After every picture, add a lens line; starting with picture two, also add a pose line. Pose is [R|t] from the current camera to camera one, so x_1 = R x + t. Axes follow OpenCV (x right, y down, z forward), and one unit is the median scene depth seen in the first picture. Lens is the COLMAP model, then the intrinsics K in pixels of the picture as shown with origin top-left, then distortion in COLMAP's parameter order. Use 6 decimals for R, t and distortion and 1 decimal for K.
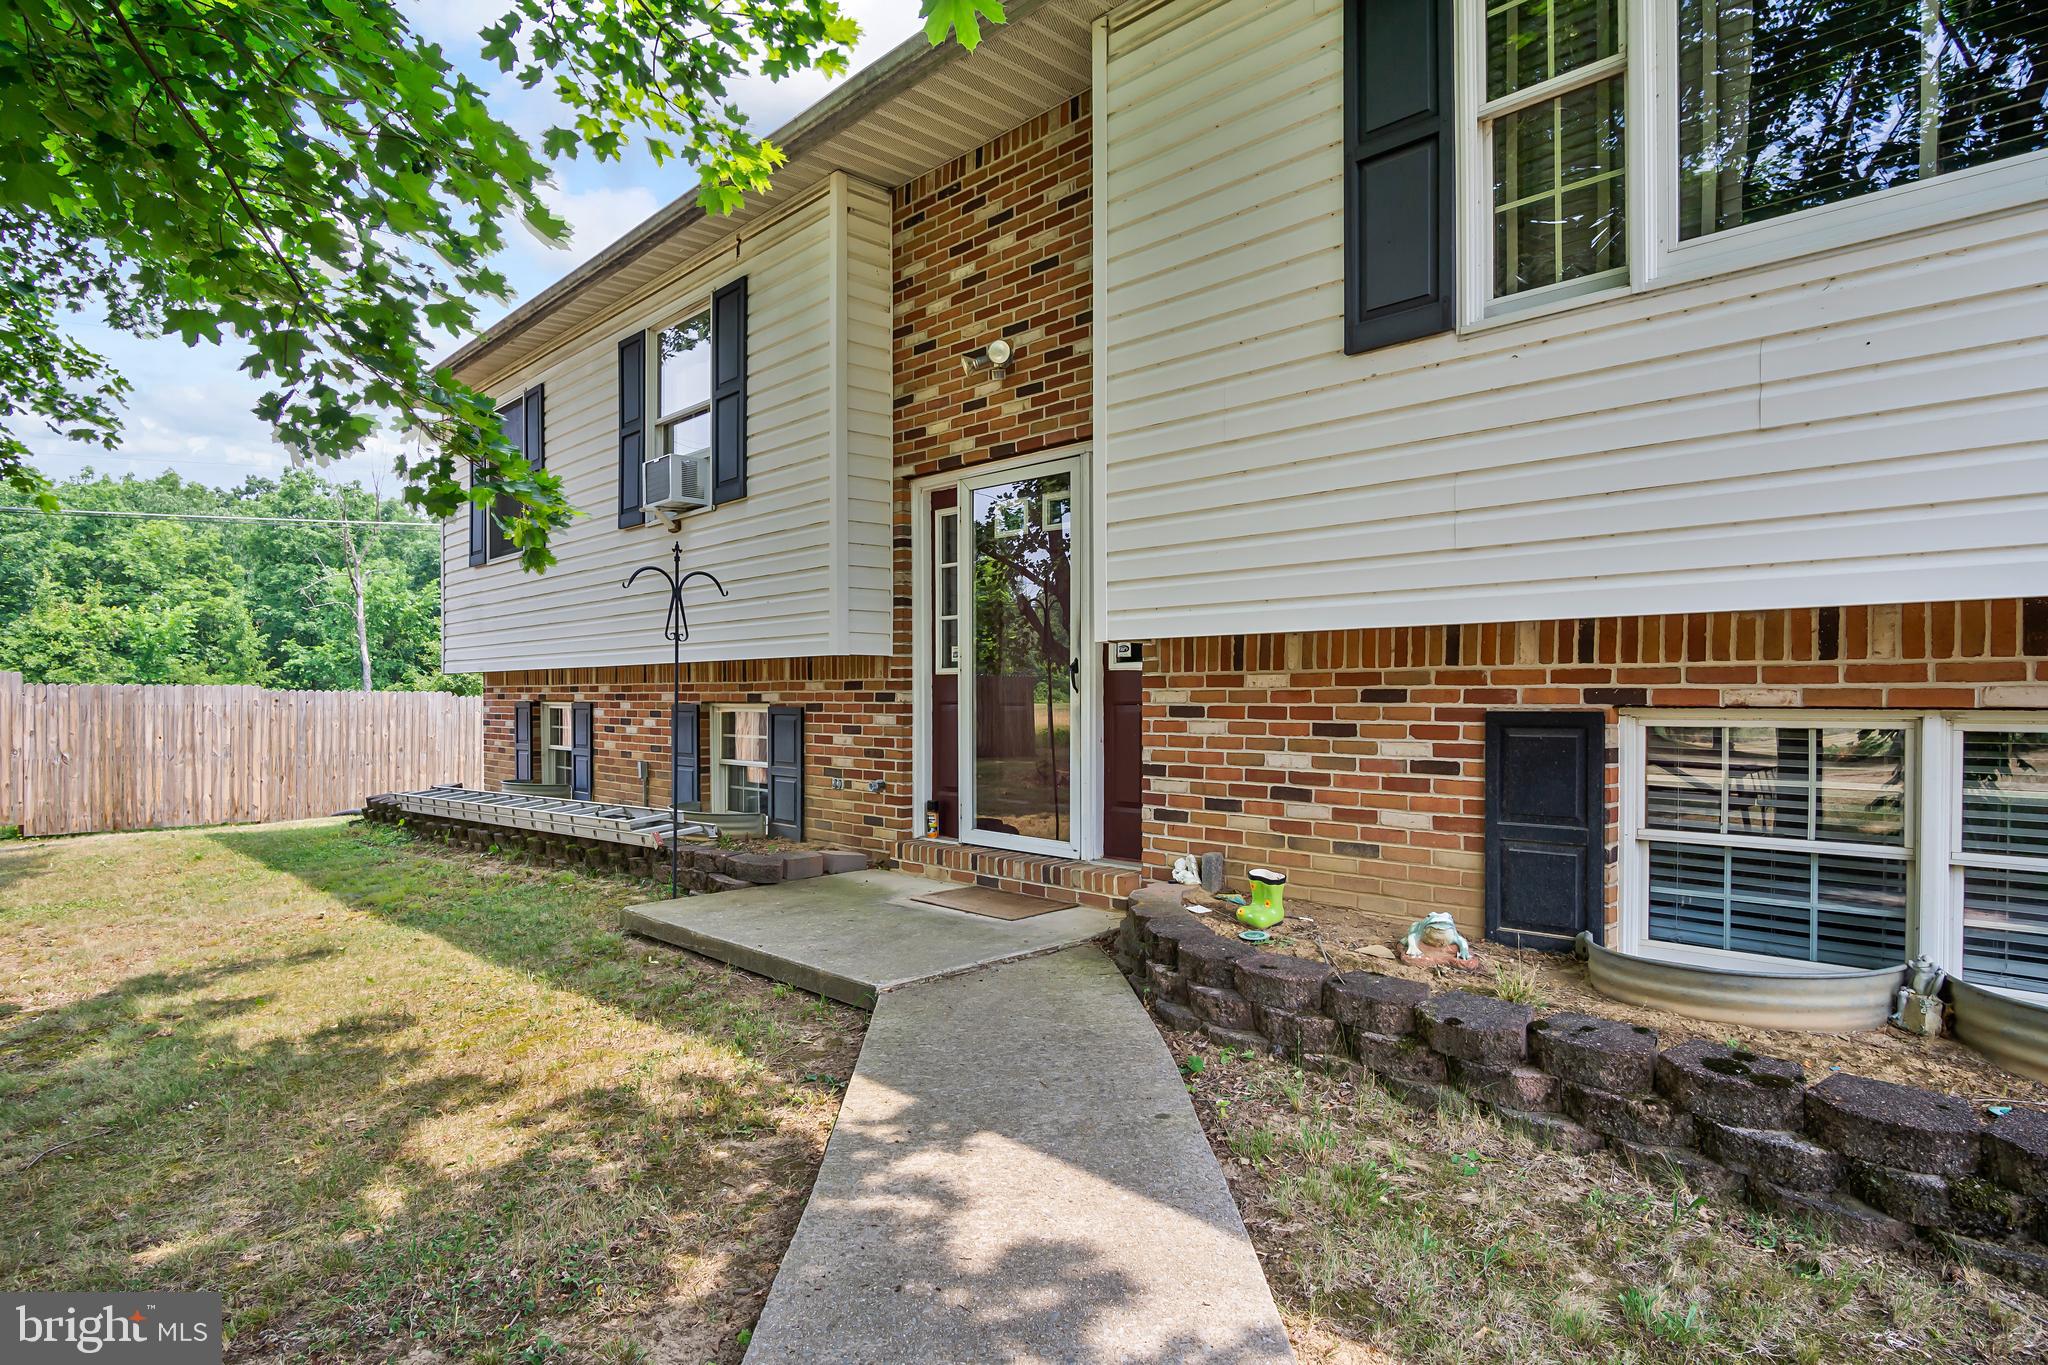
lens RADIAL K [[1095.2, 0, 1011.7], [0, 1095.2, 694.9], [0, 0, 1]] dist [-0.021681, 0.001253]
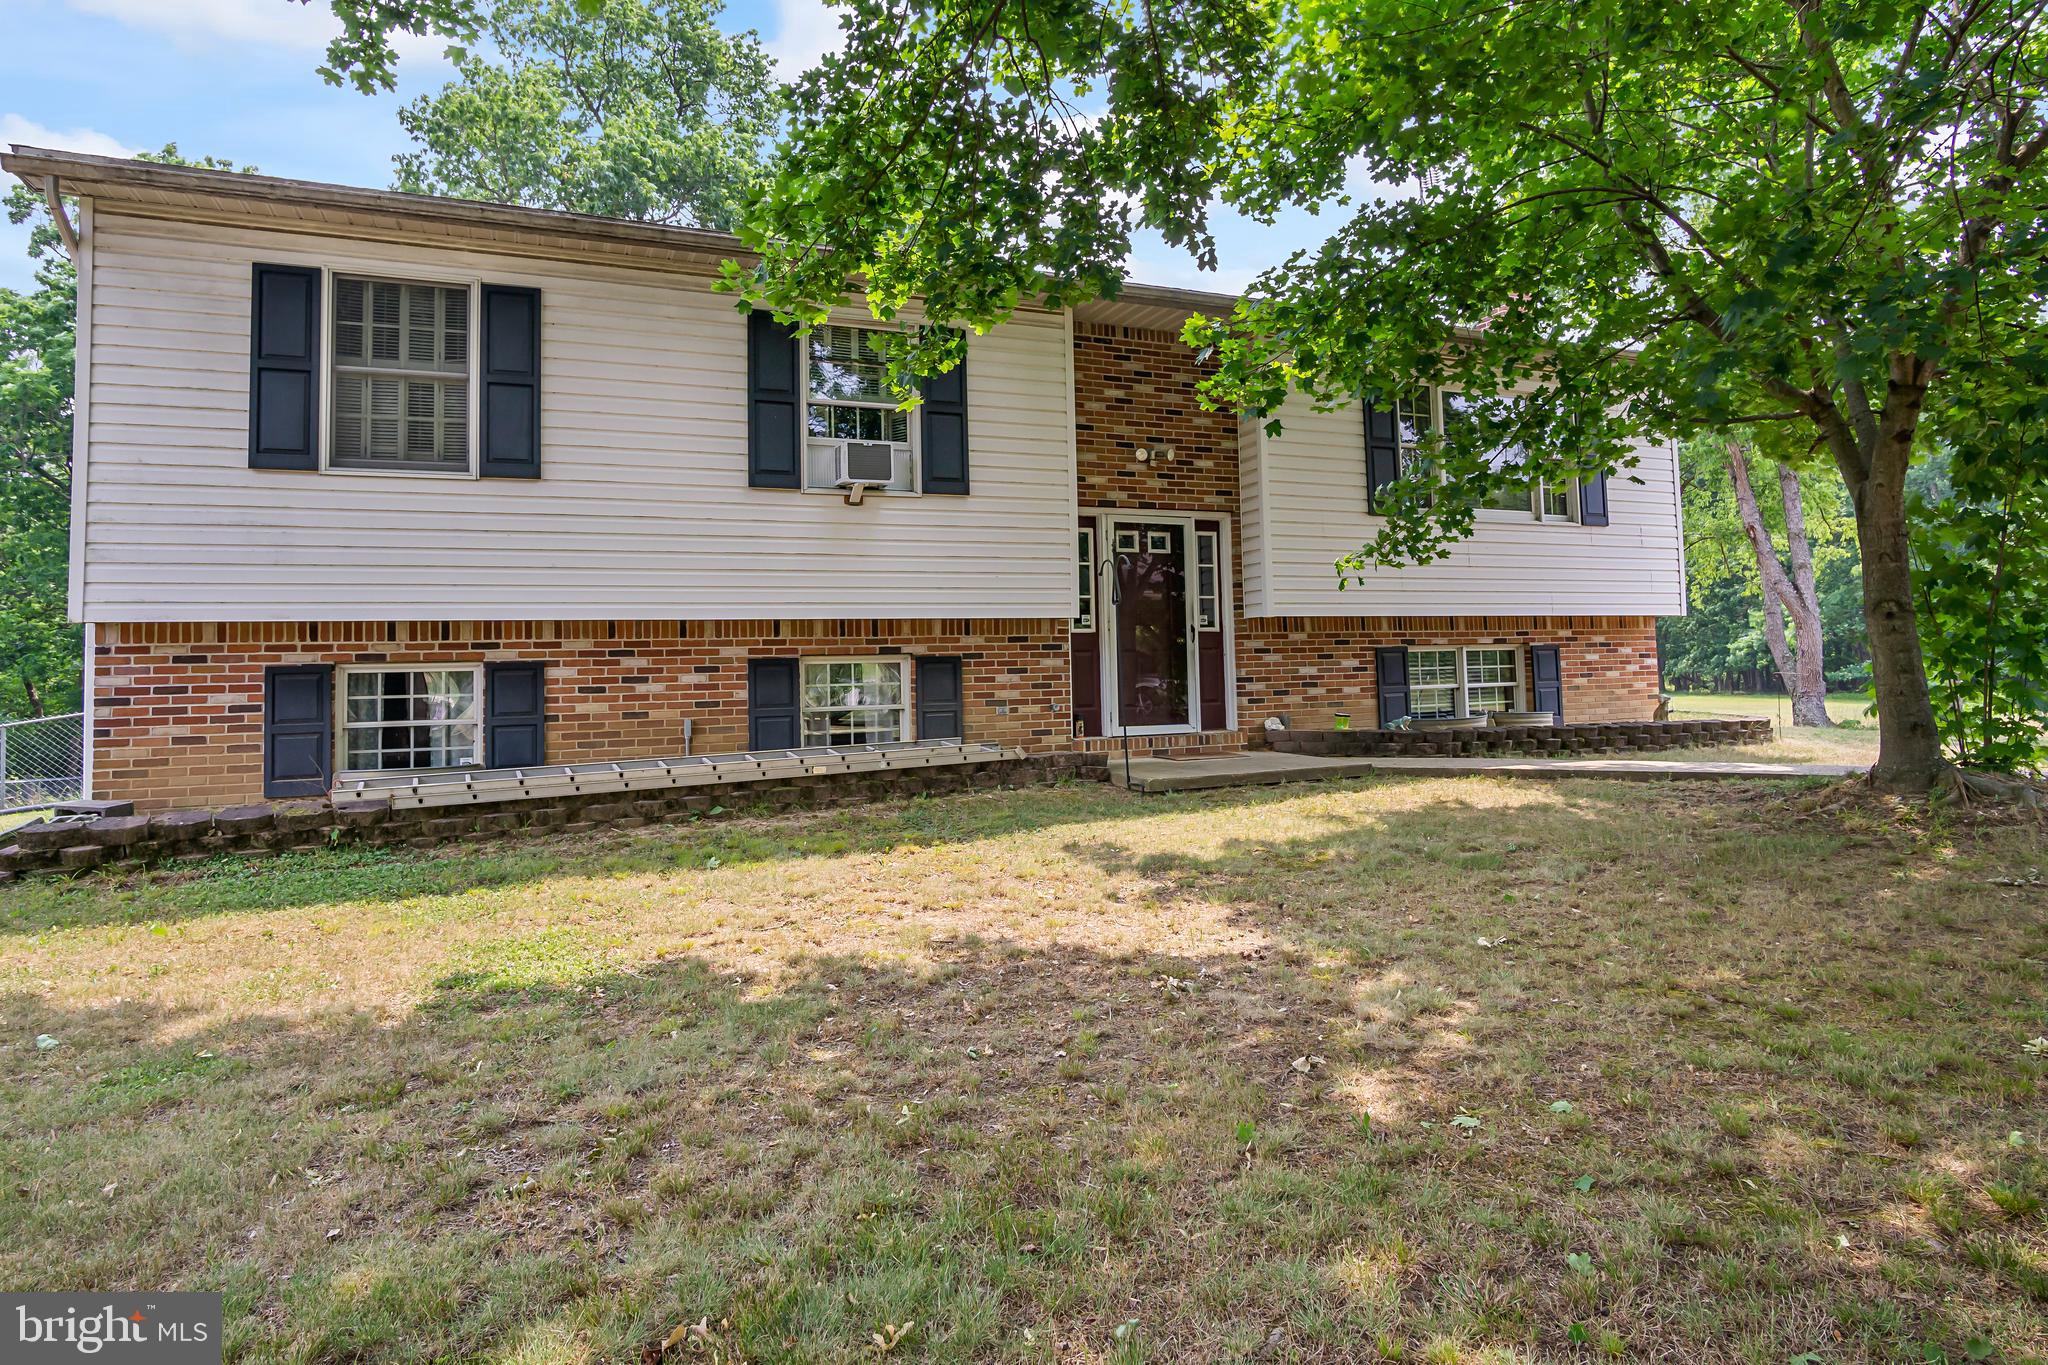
lens RADIAL K [[594.7, 0, 1019.9], [0, 594.7, 674.8], [0, 0, 1]] dist [-0.000505, 0.000005]
pose [[0.514943, 0.010248, 0.857163, -0.799523], [0.034372, 0.998878, -0.032591, 0.061818], [-0.856535, 0.046245, 0.514013, 0.601583]]
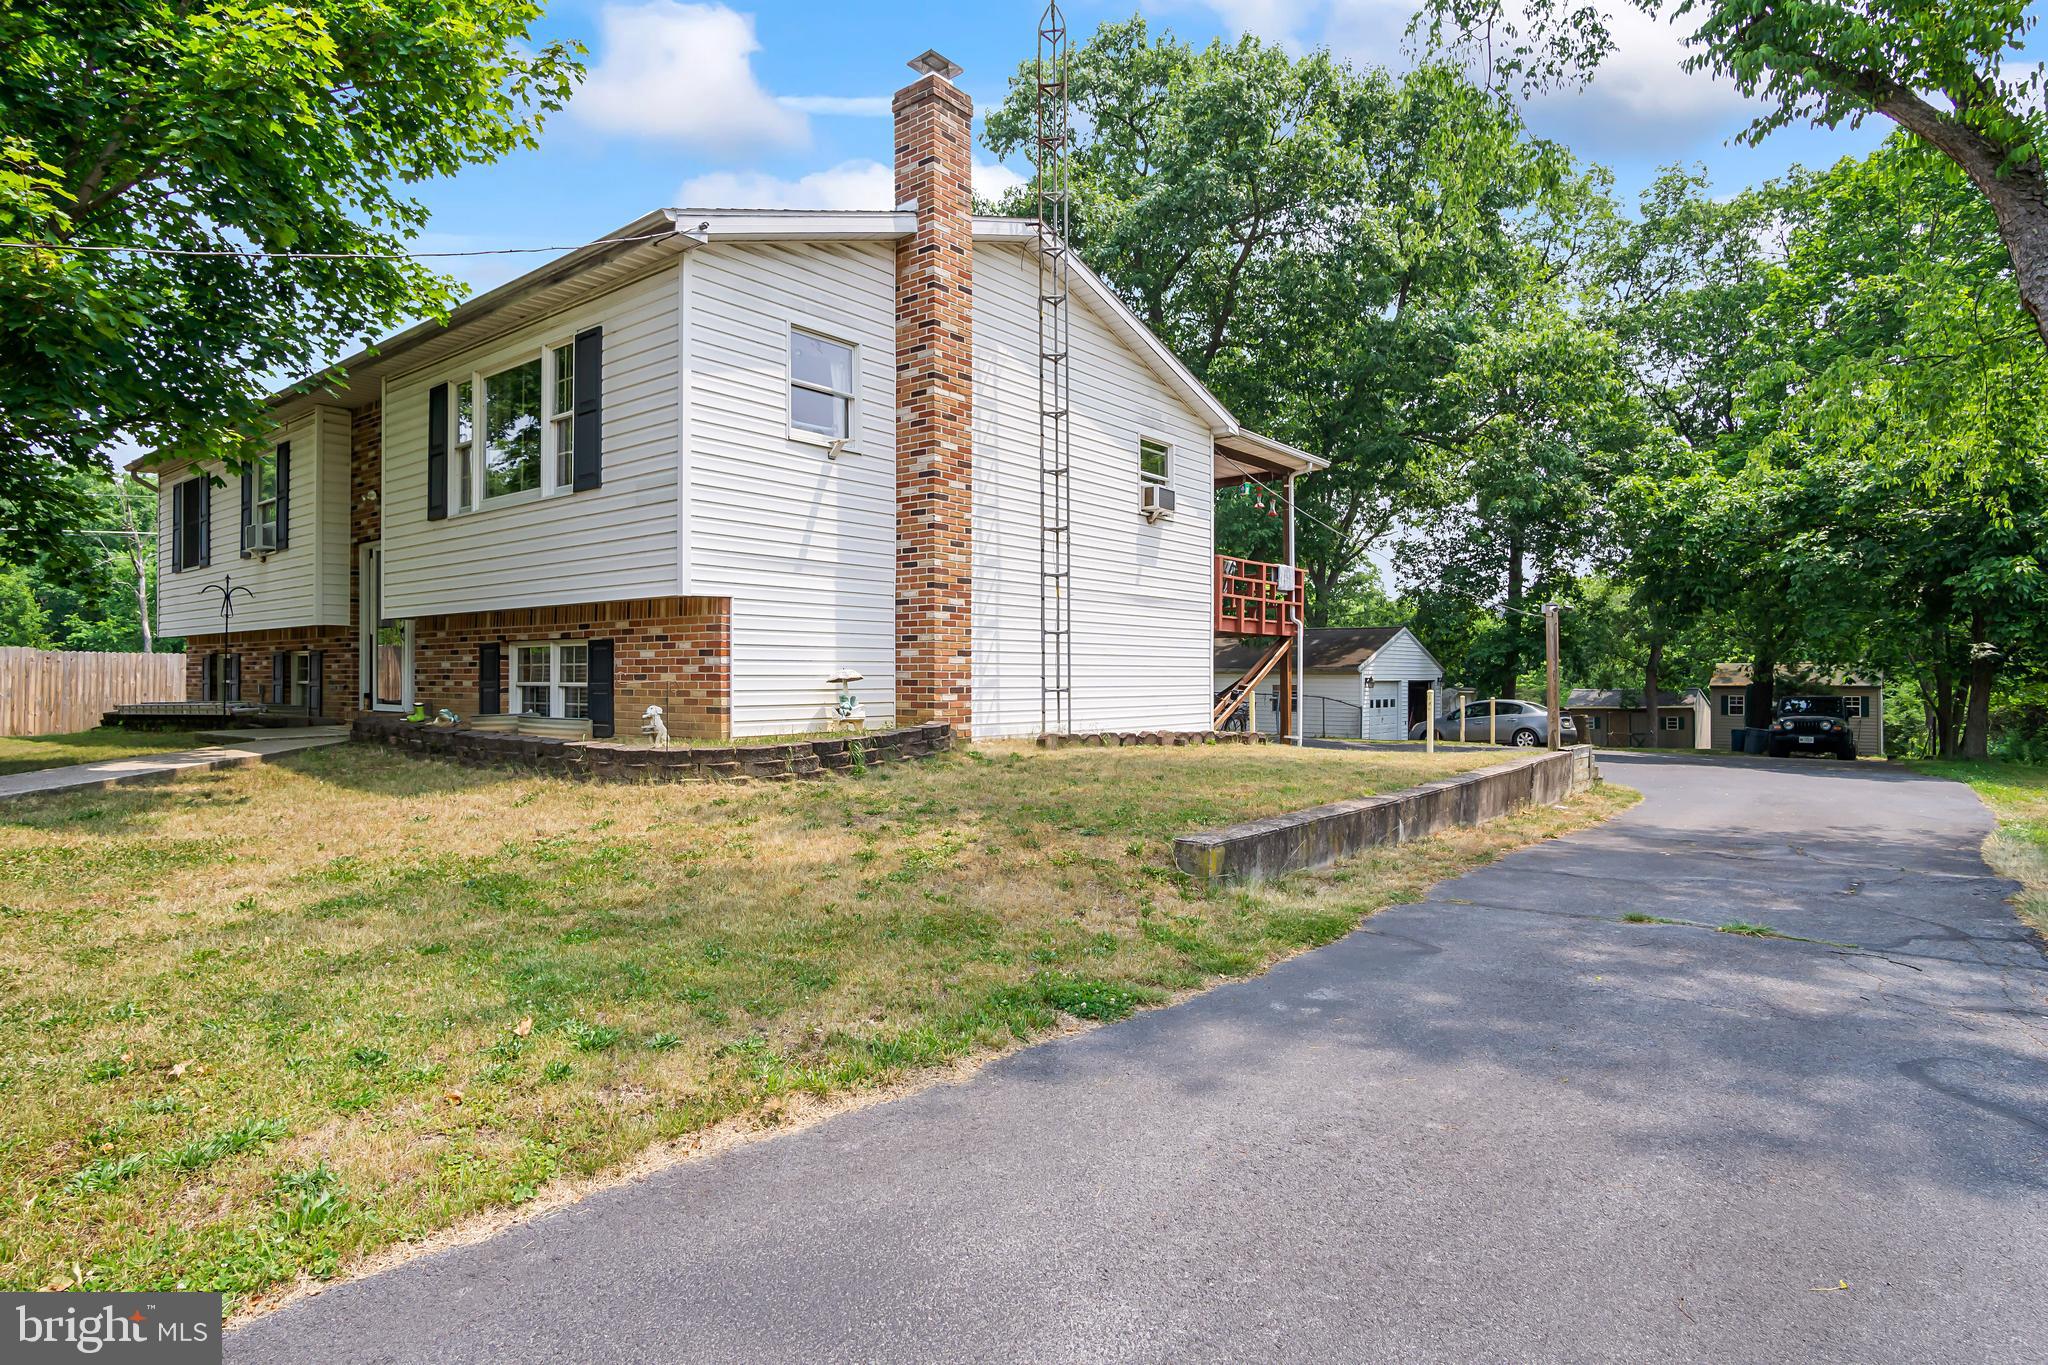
lens RADIAL K [[1095.2, 0, 1032.5], [0, 1095.2, 670.6], [0, 0, 1]] dist [-0.021681, 0.001253]
pose [[0.991086, 0.007075, 0.133034, 0.932556], [-0.005735, 0.999929, -0.010452, 0.066773], [-0.133098, 0.009595, 0.991056, -1.281625]]
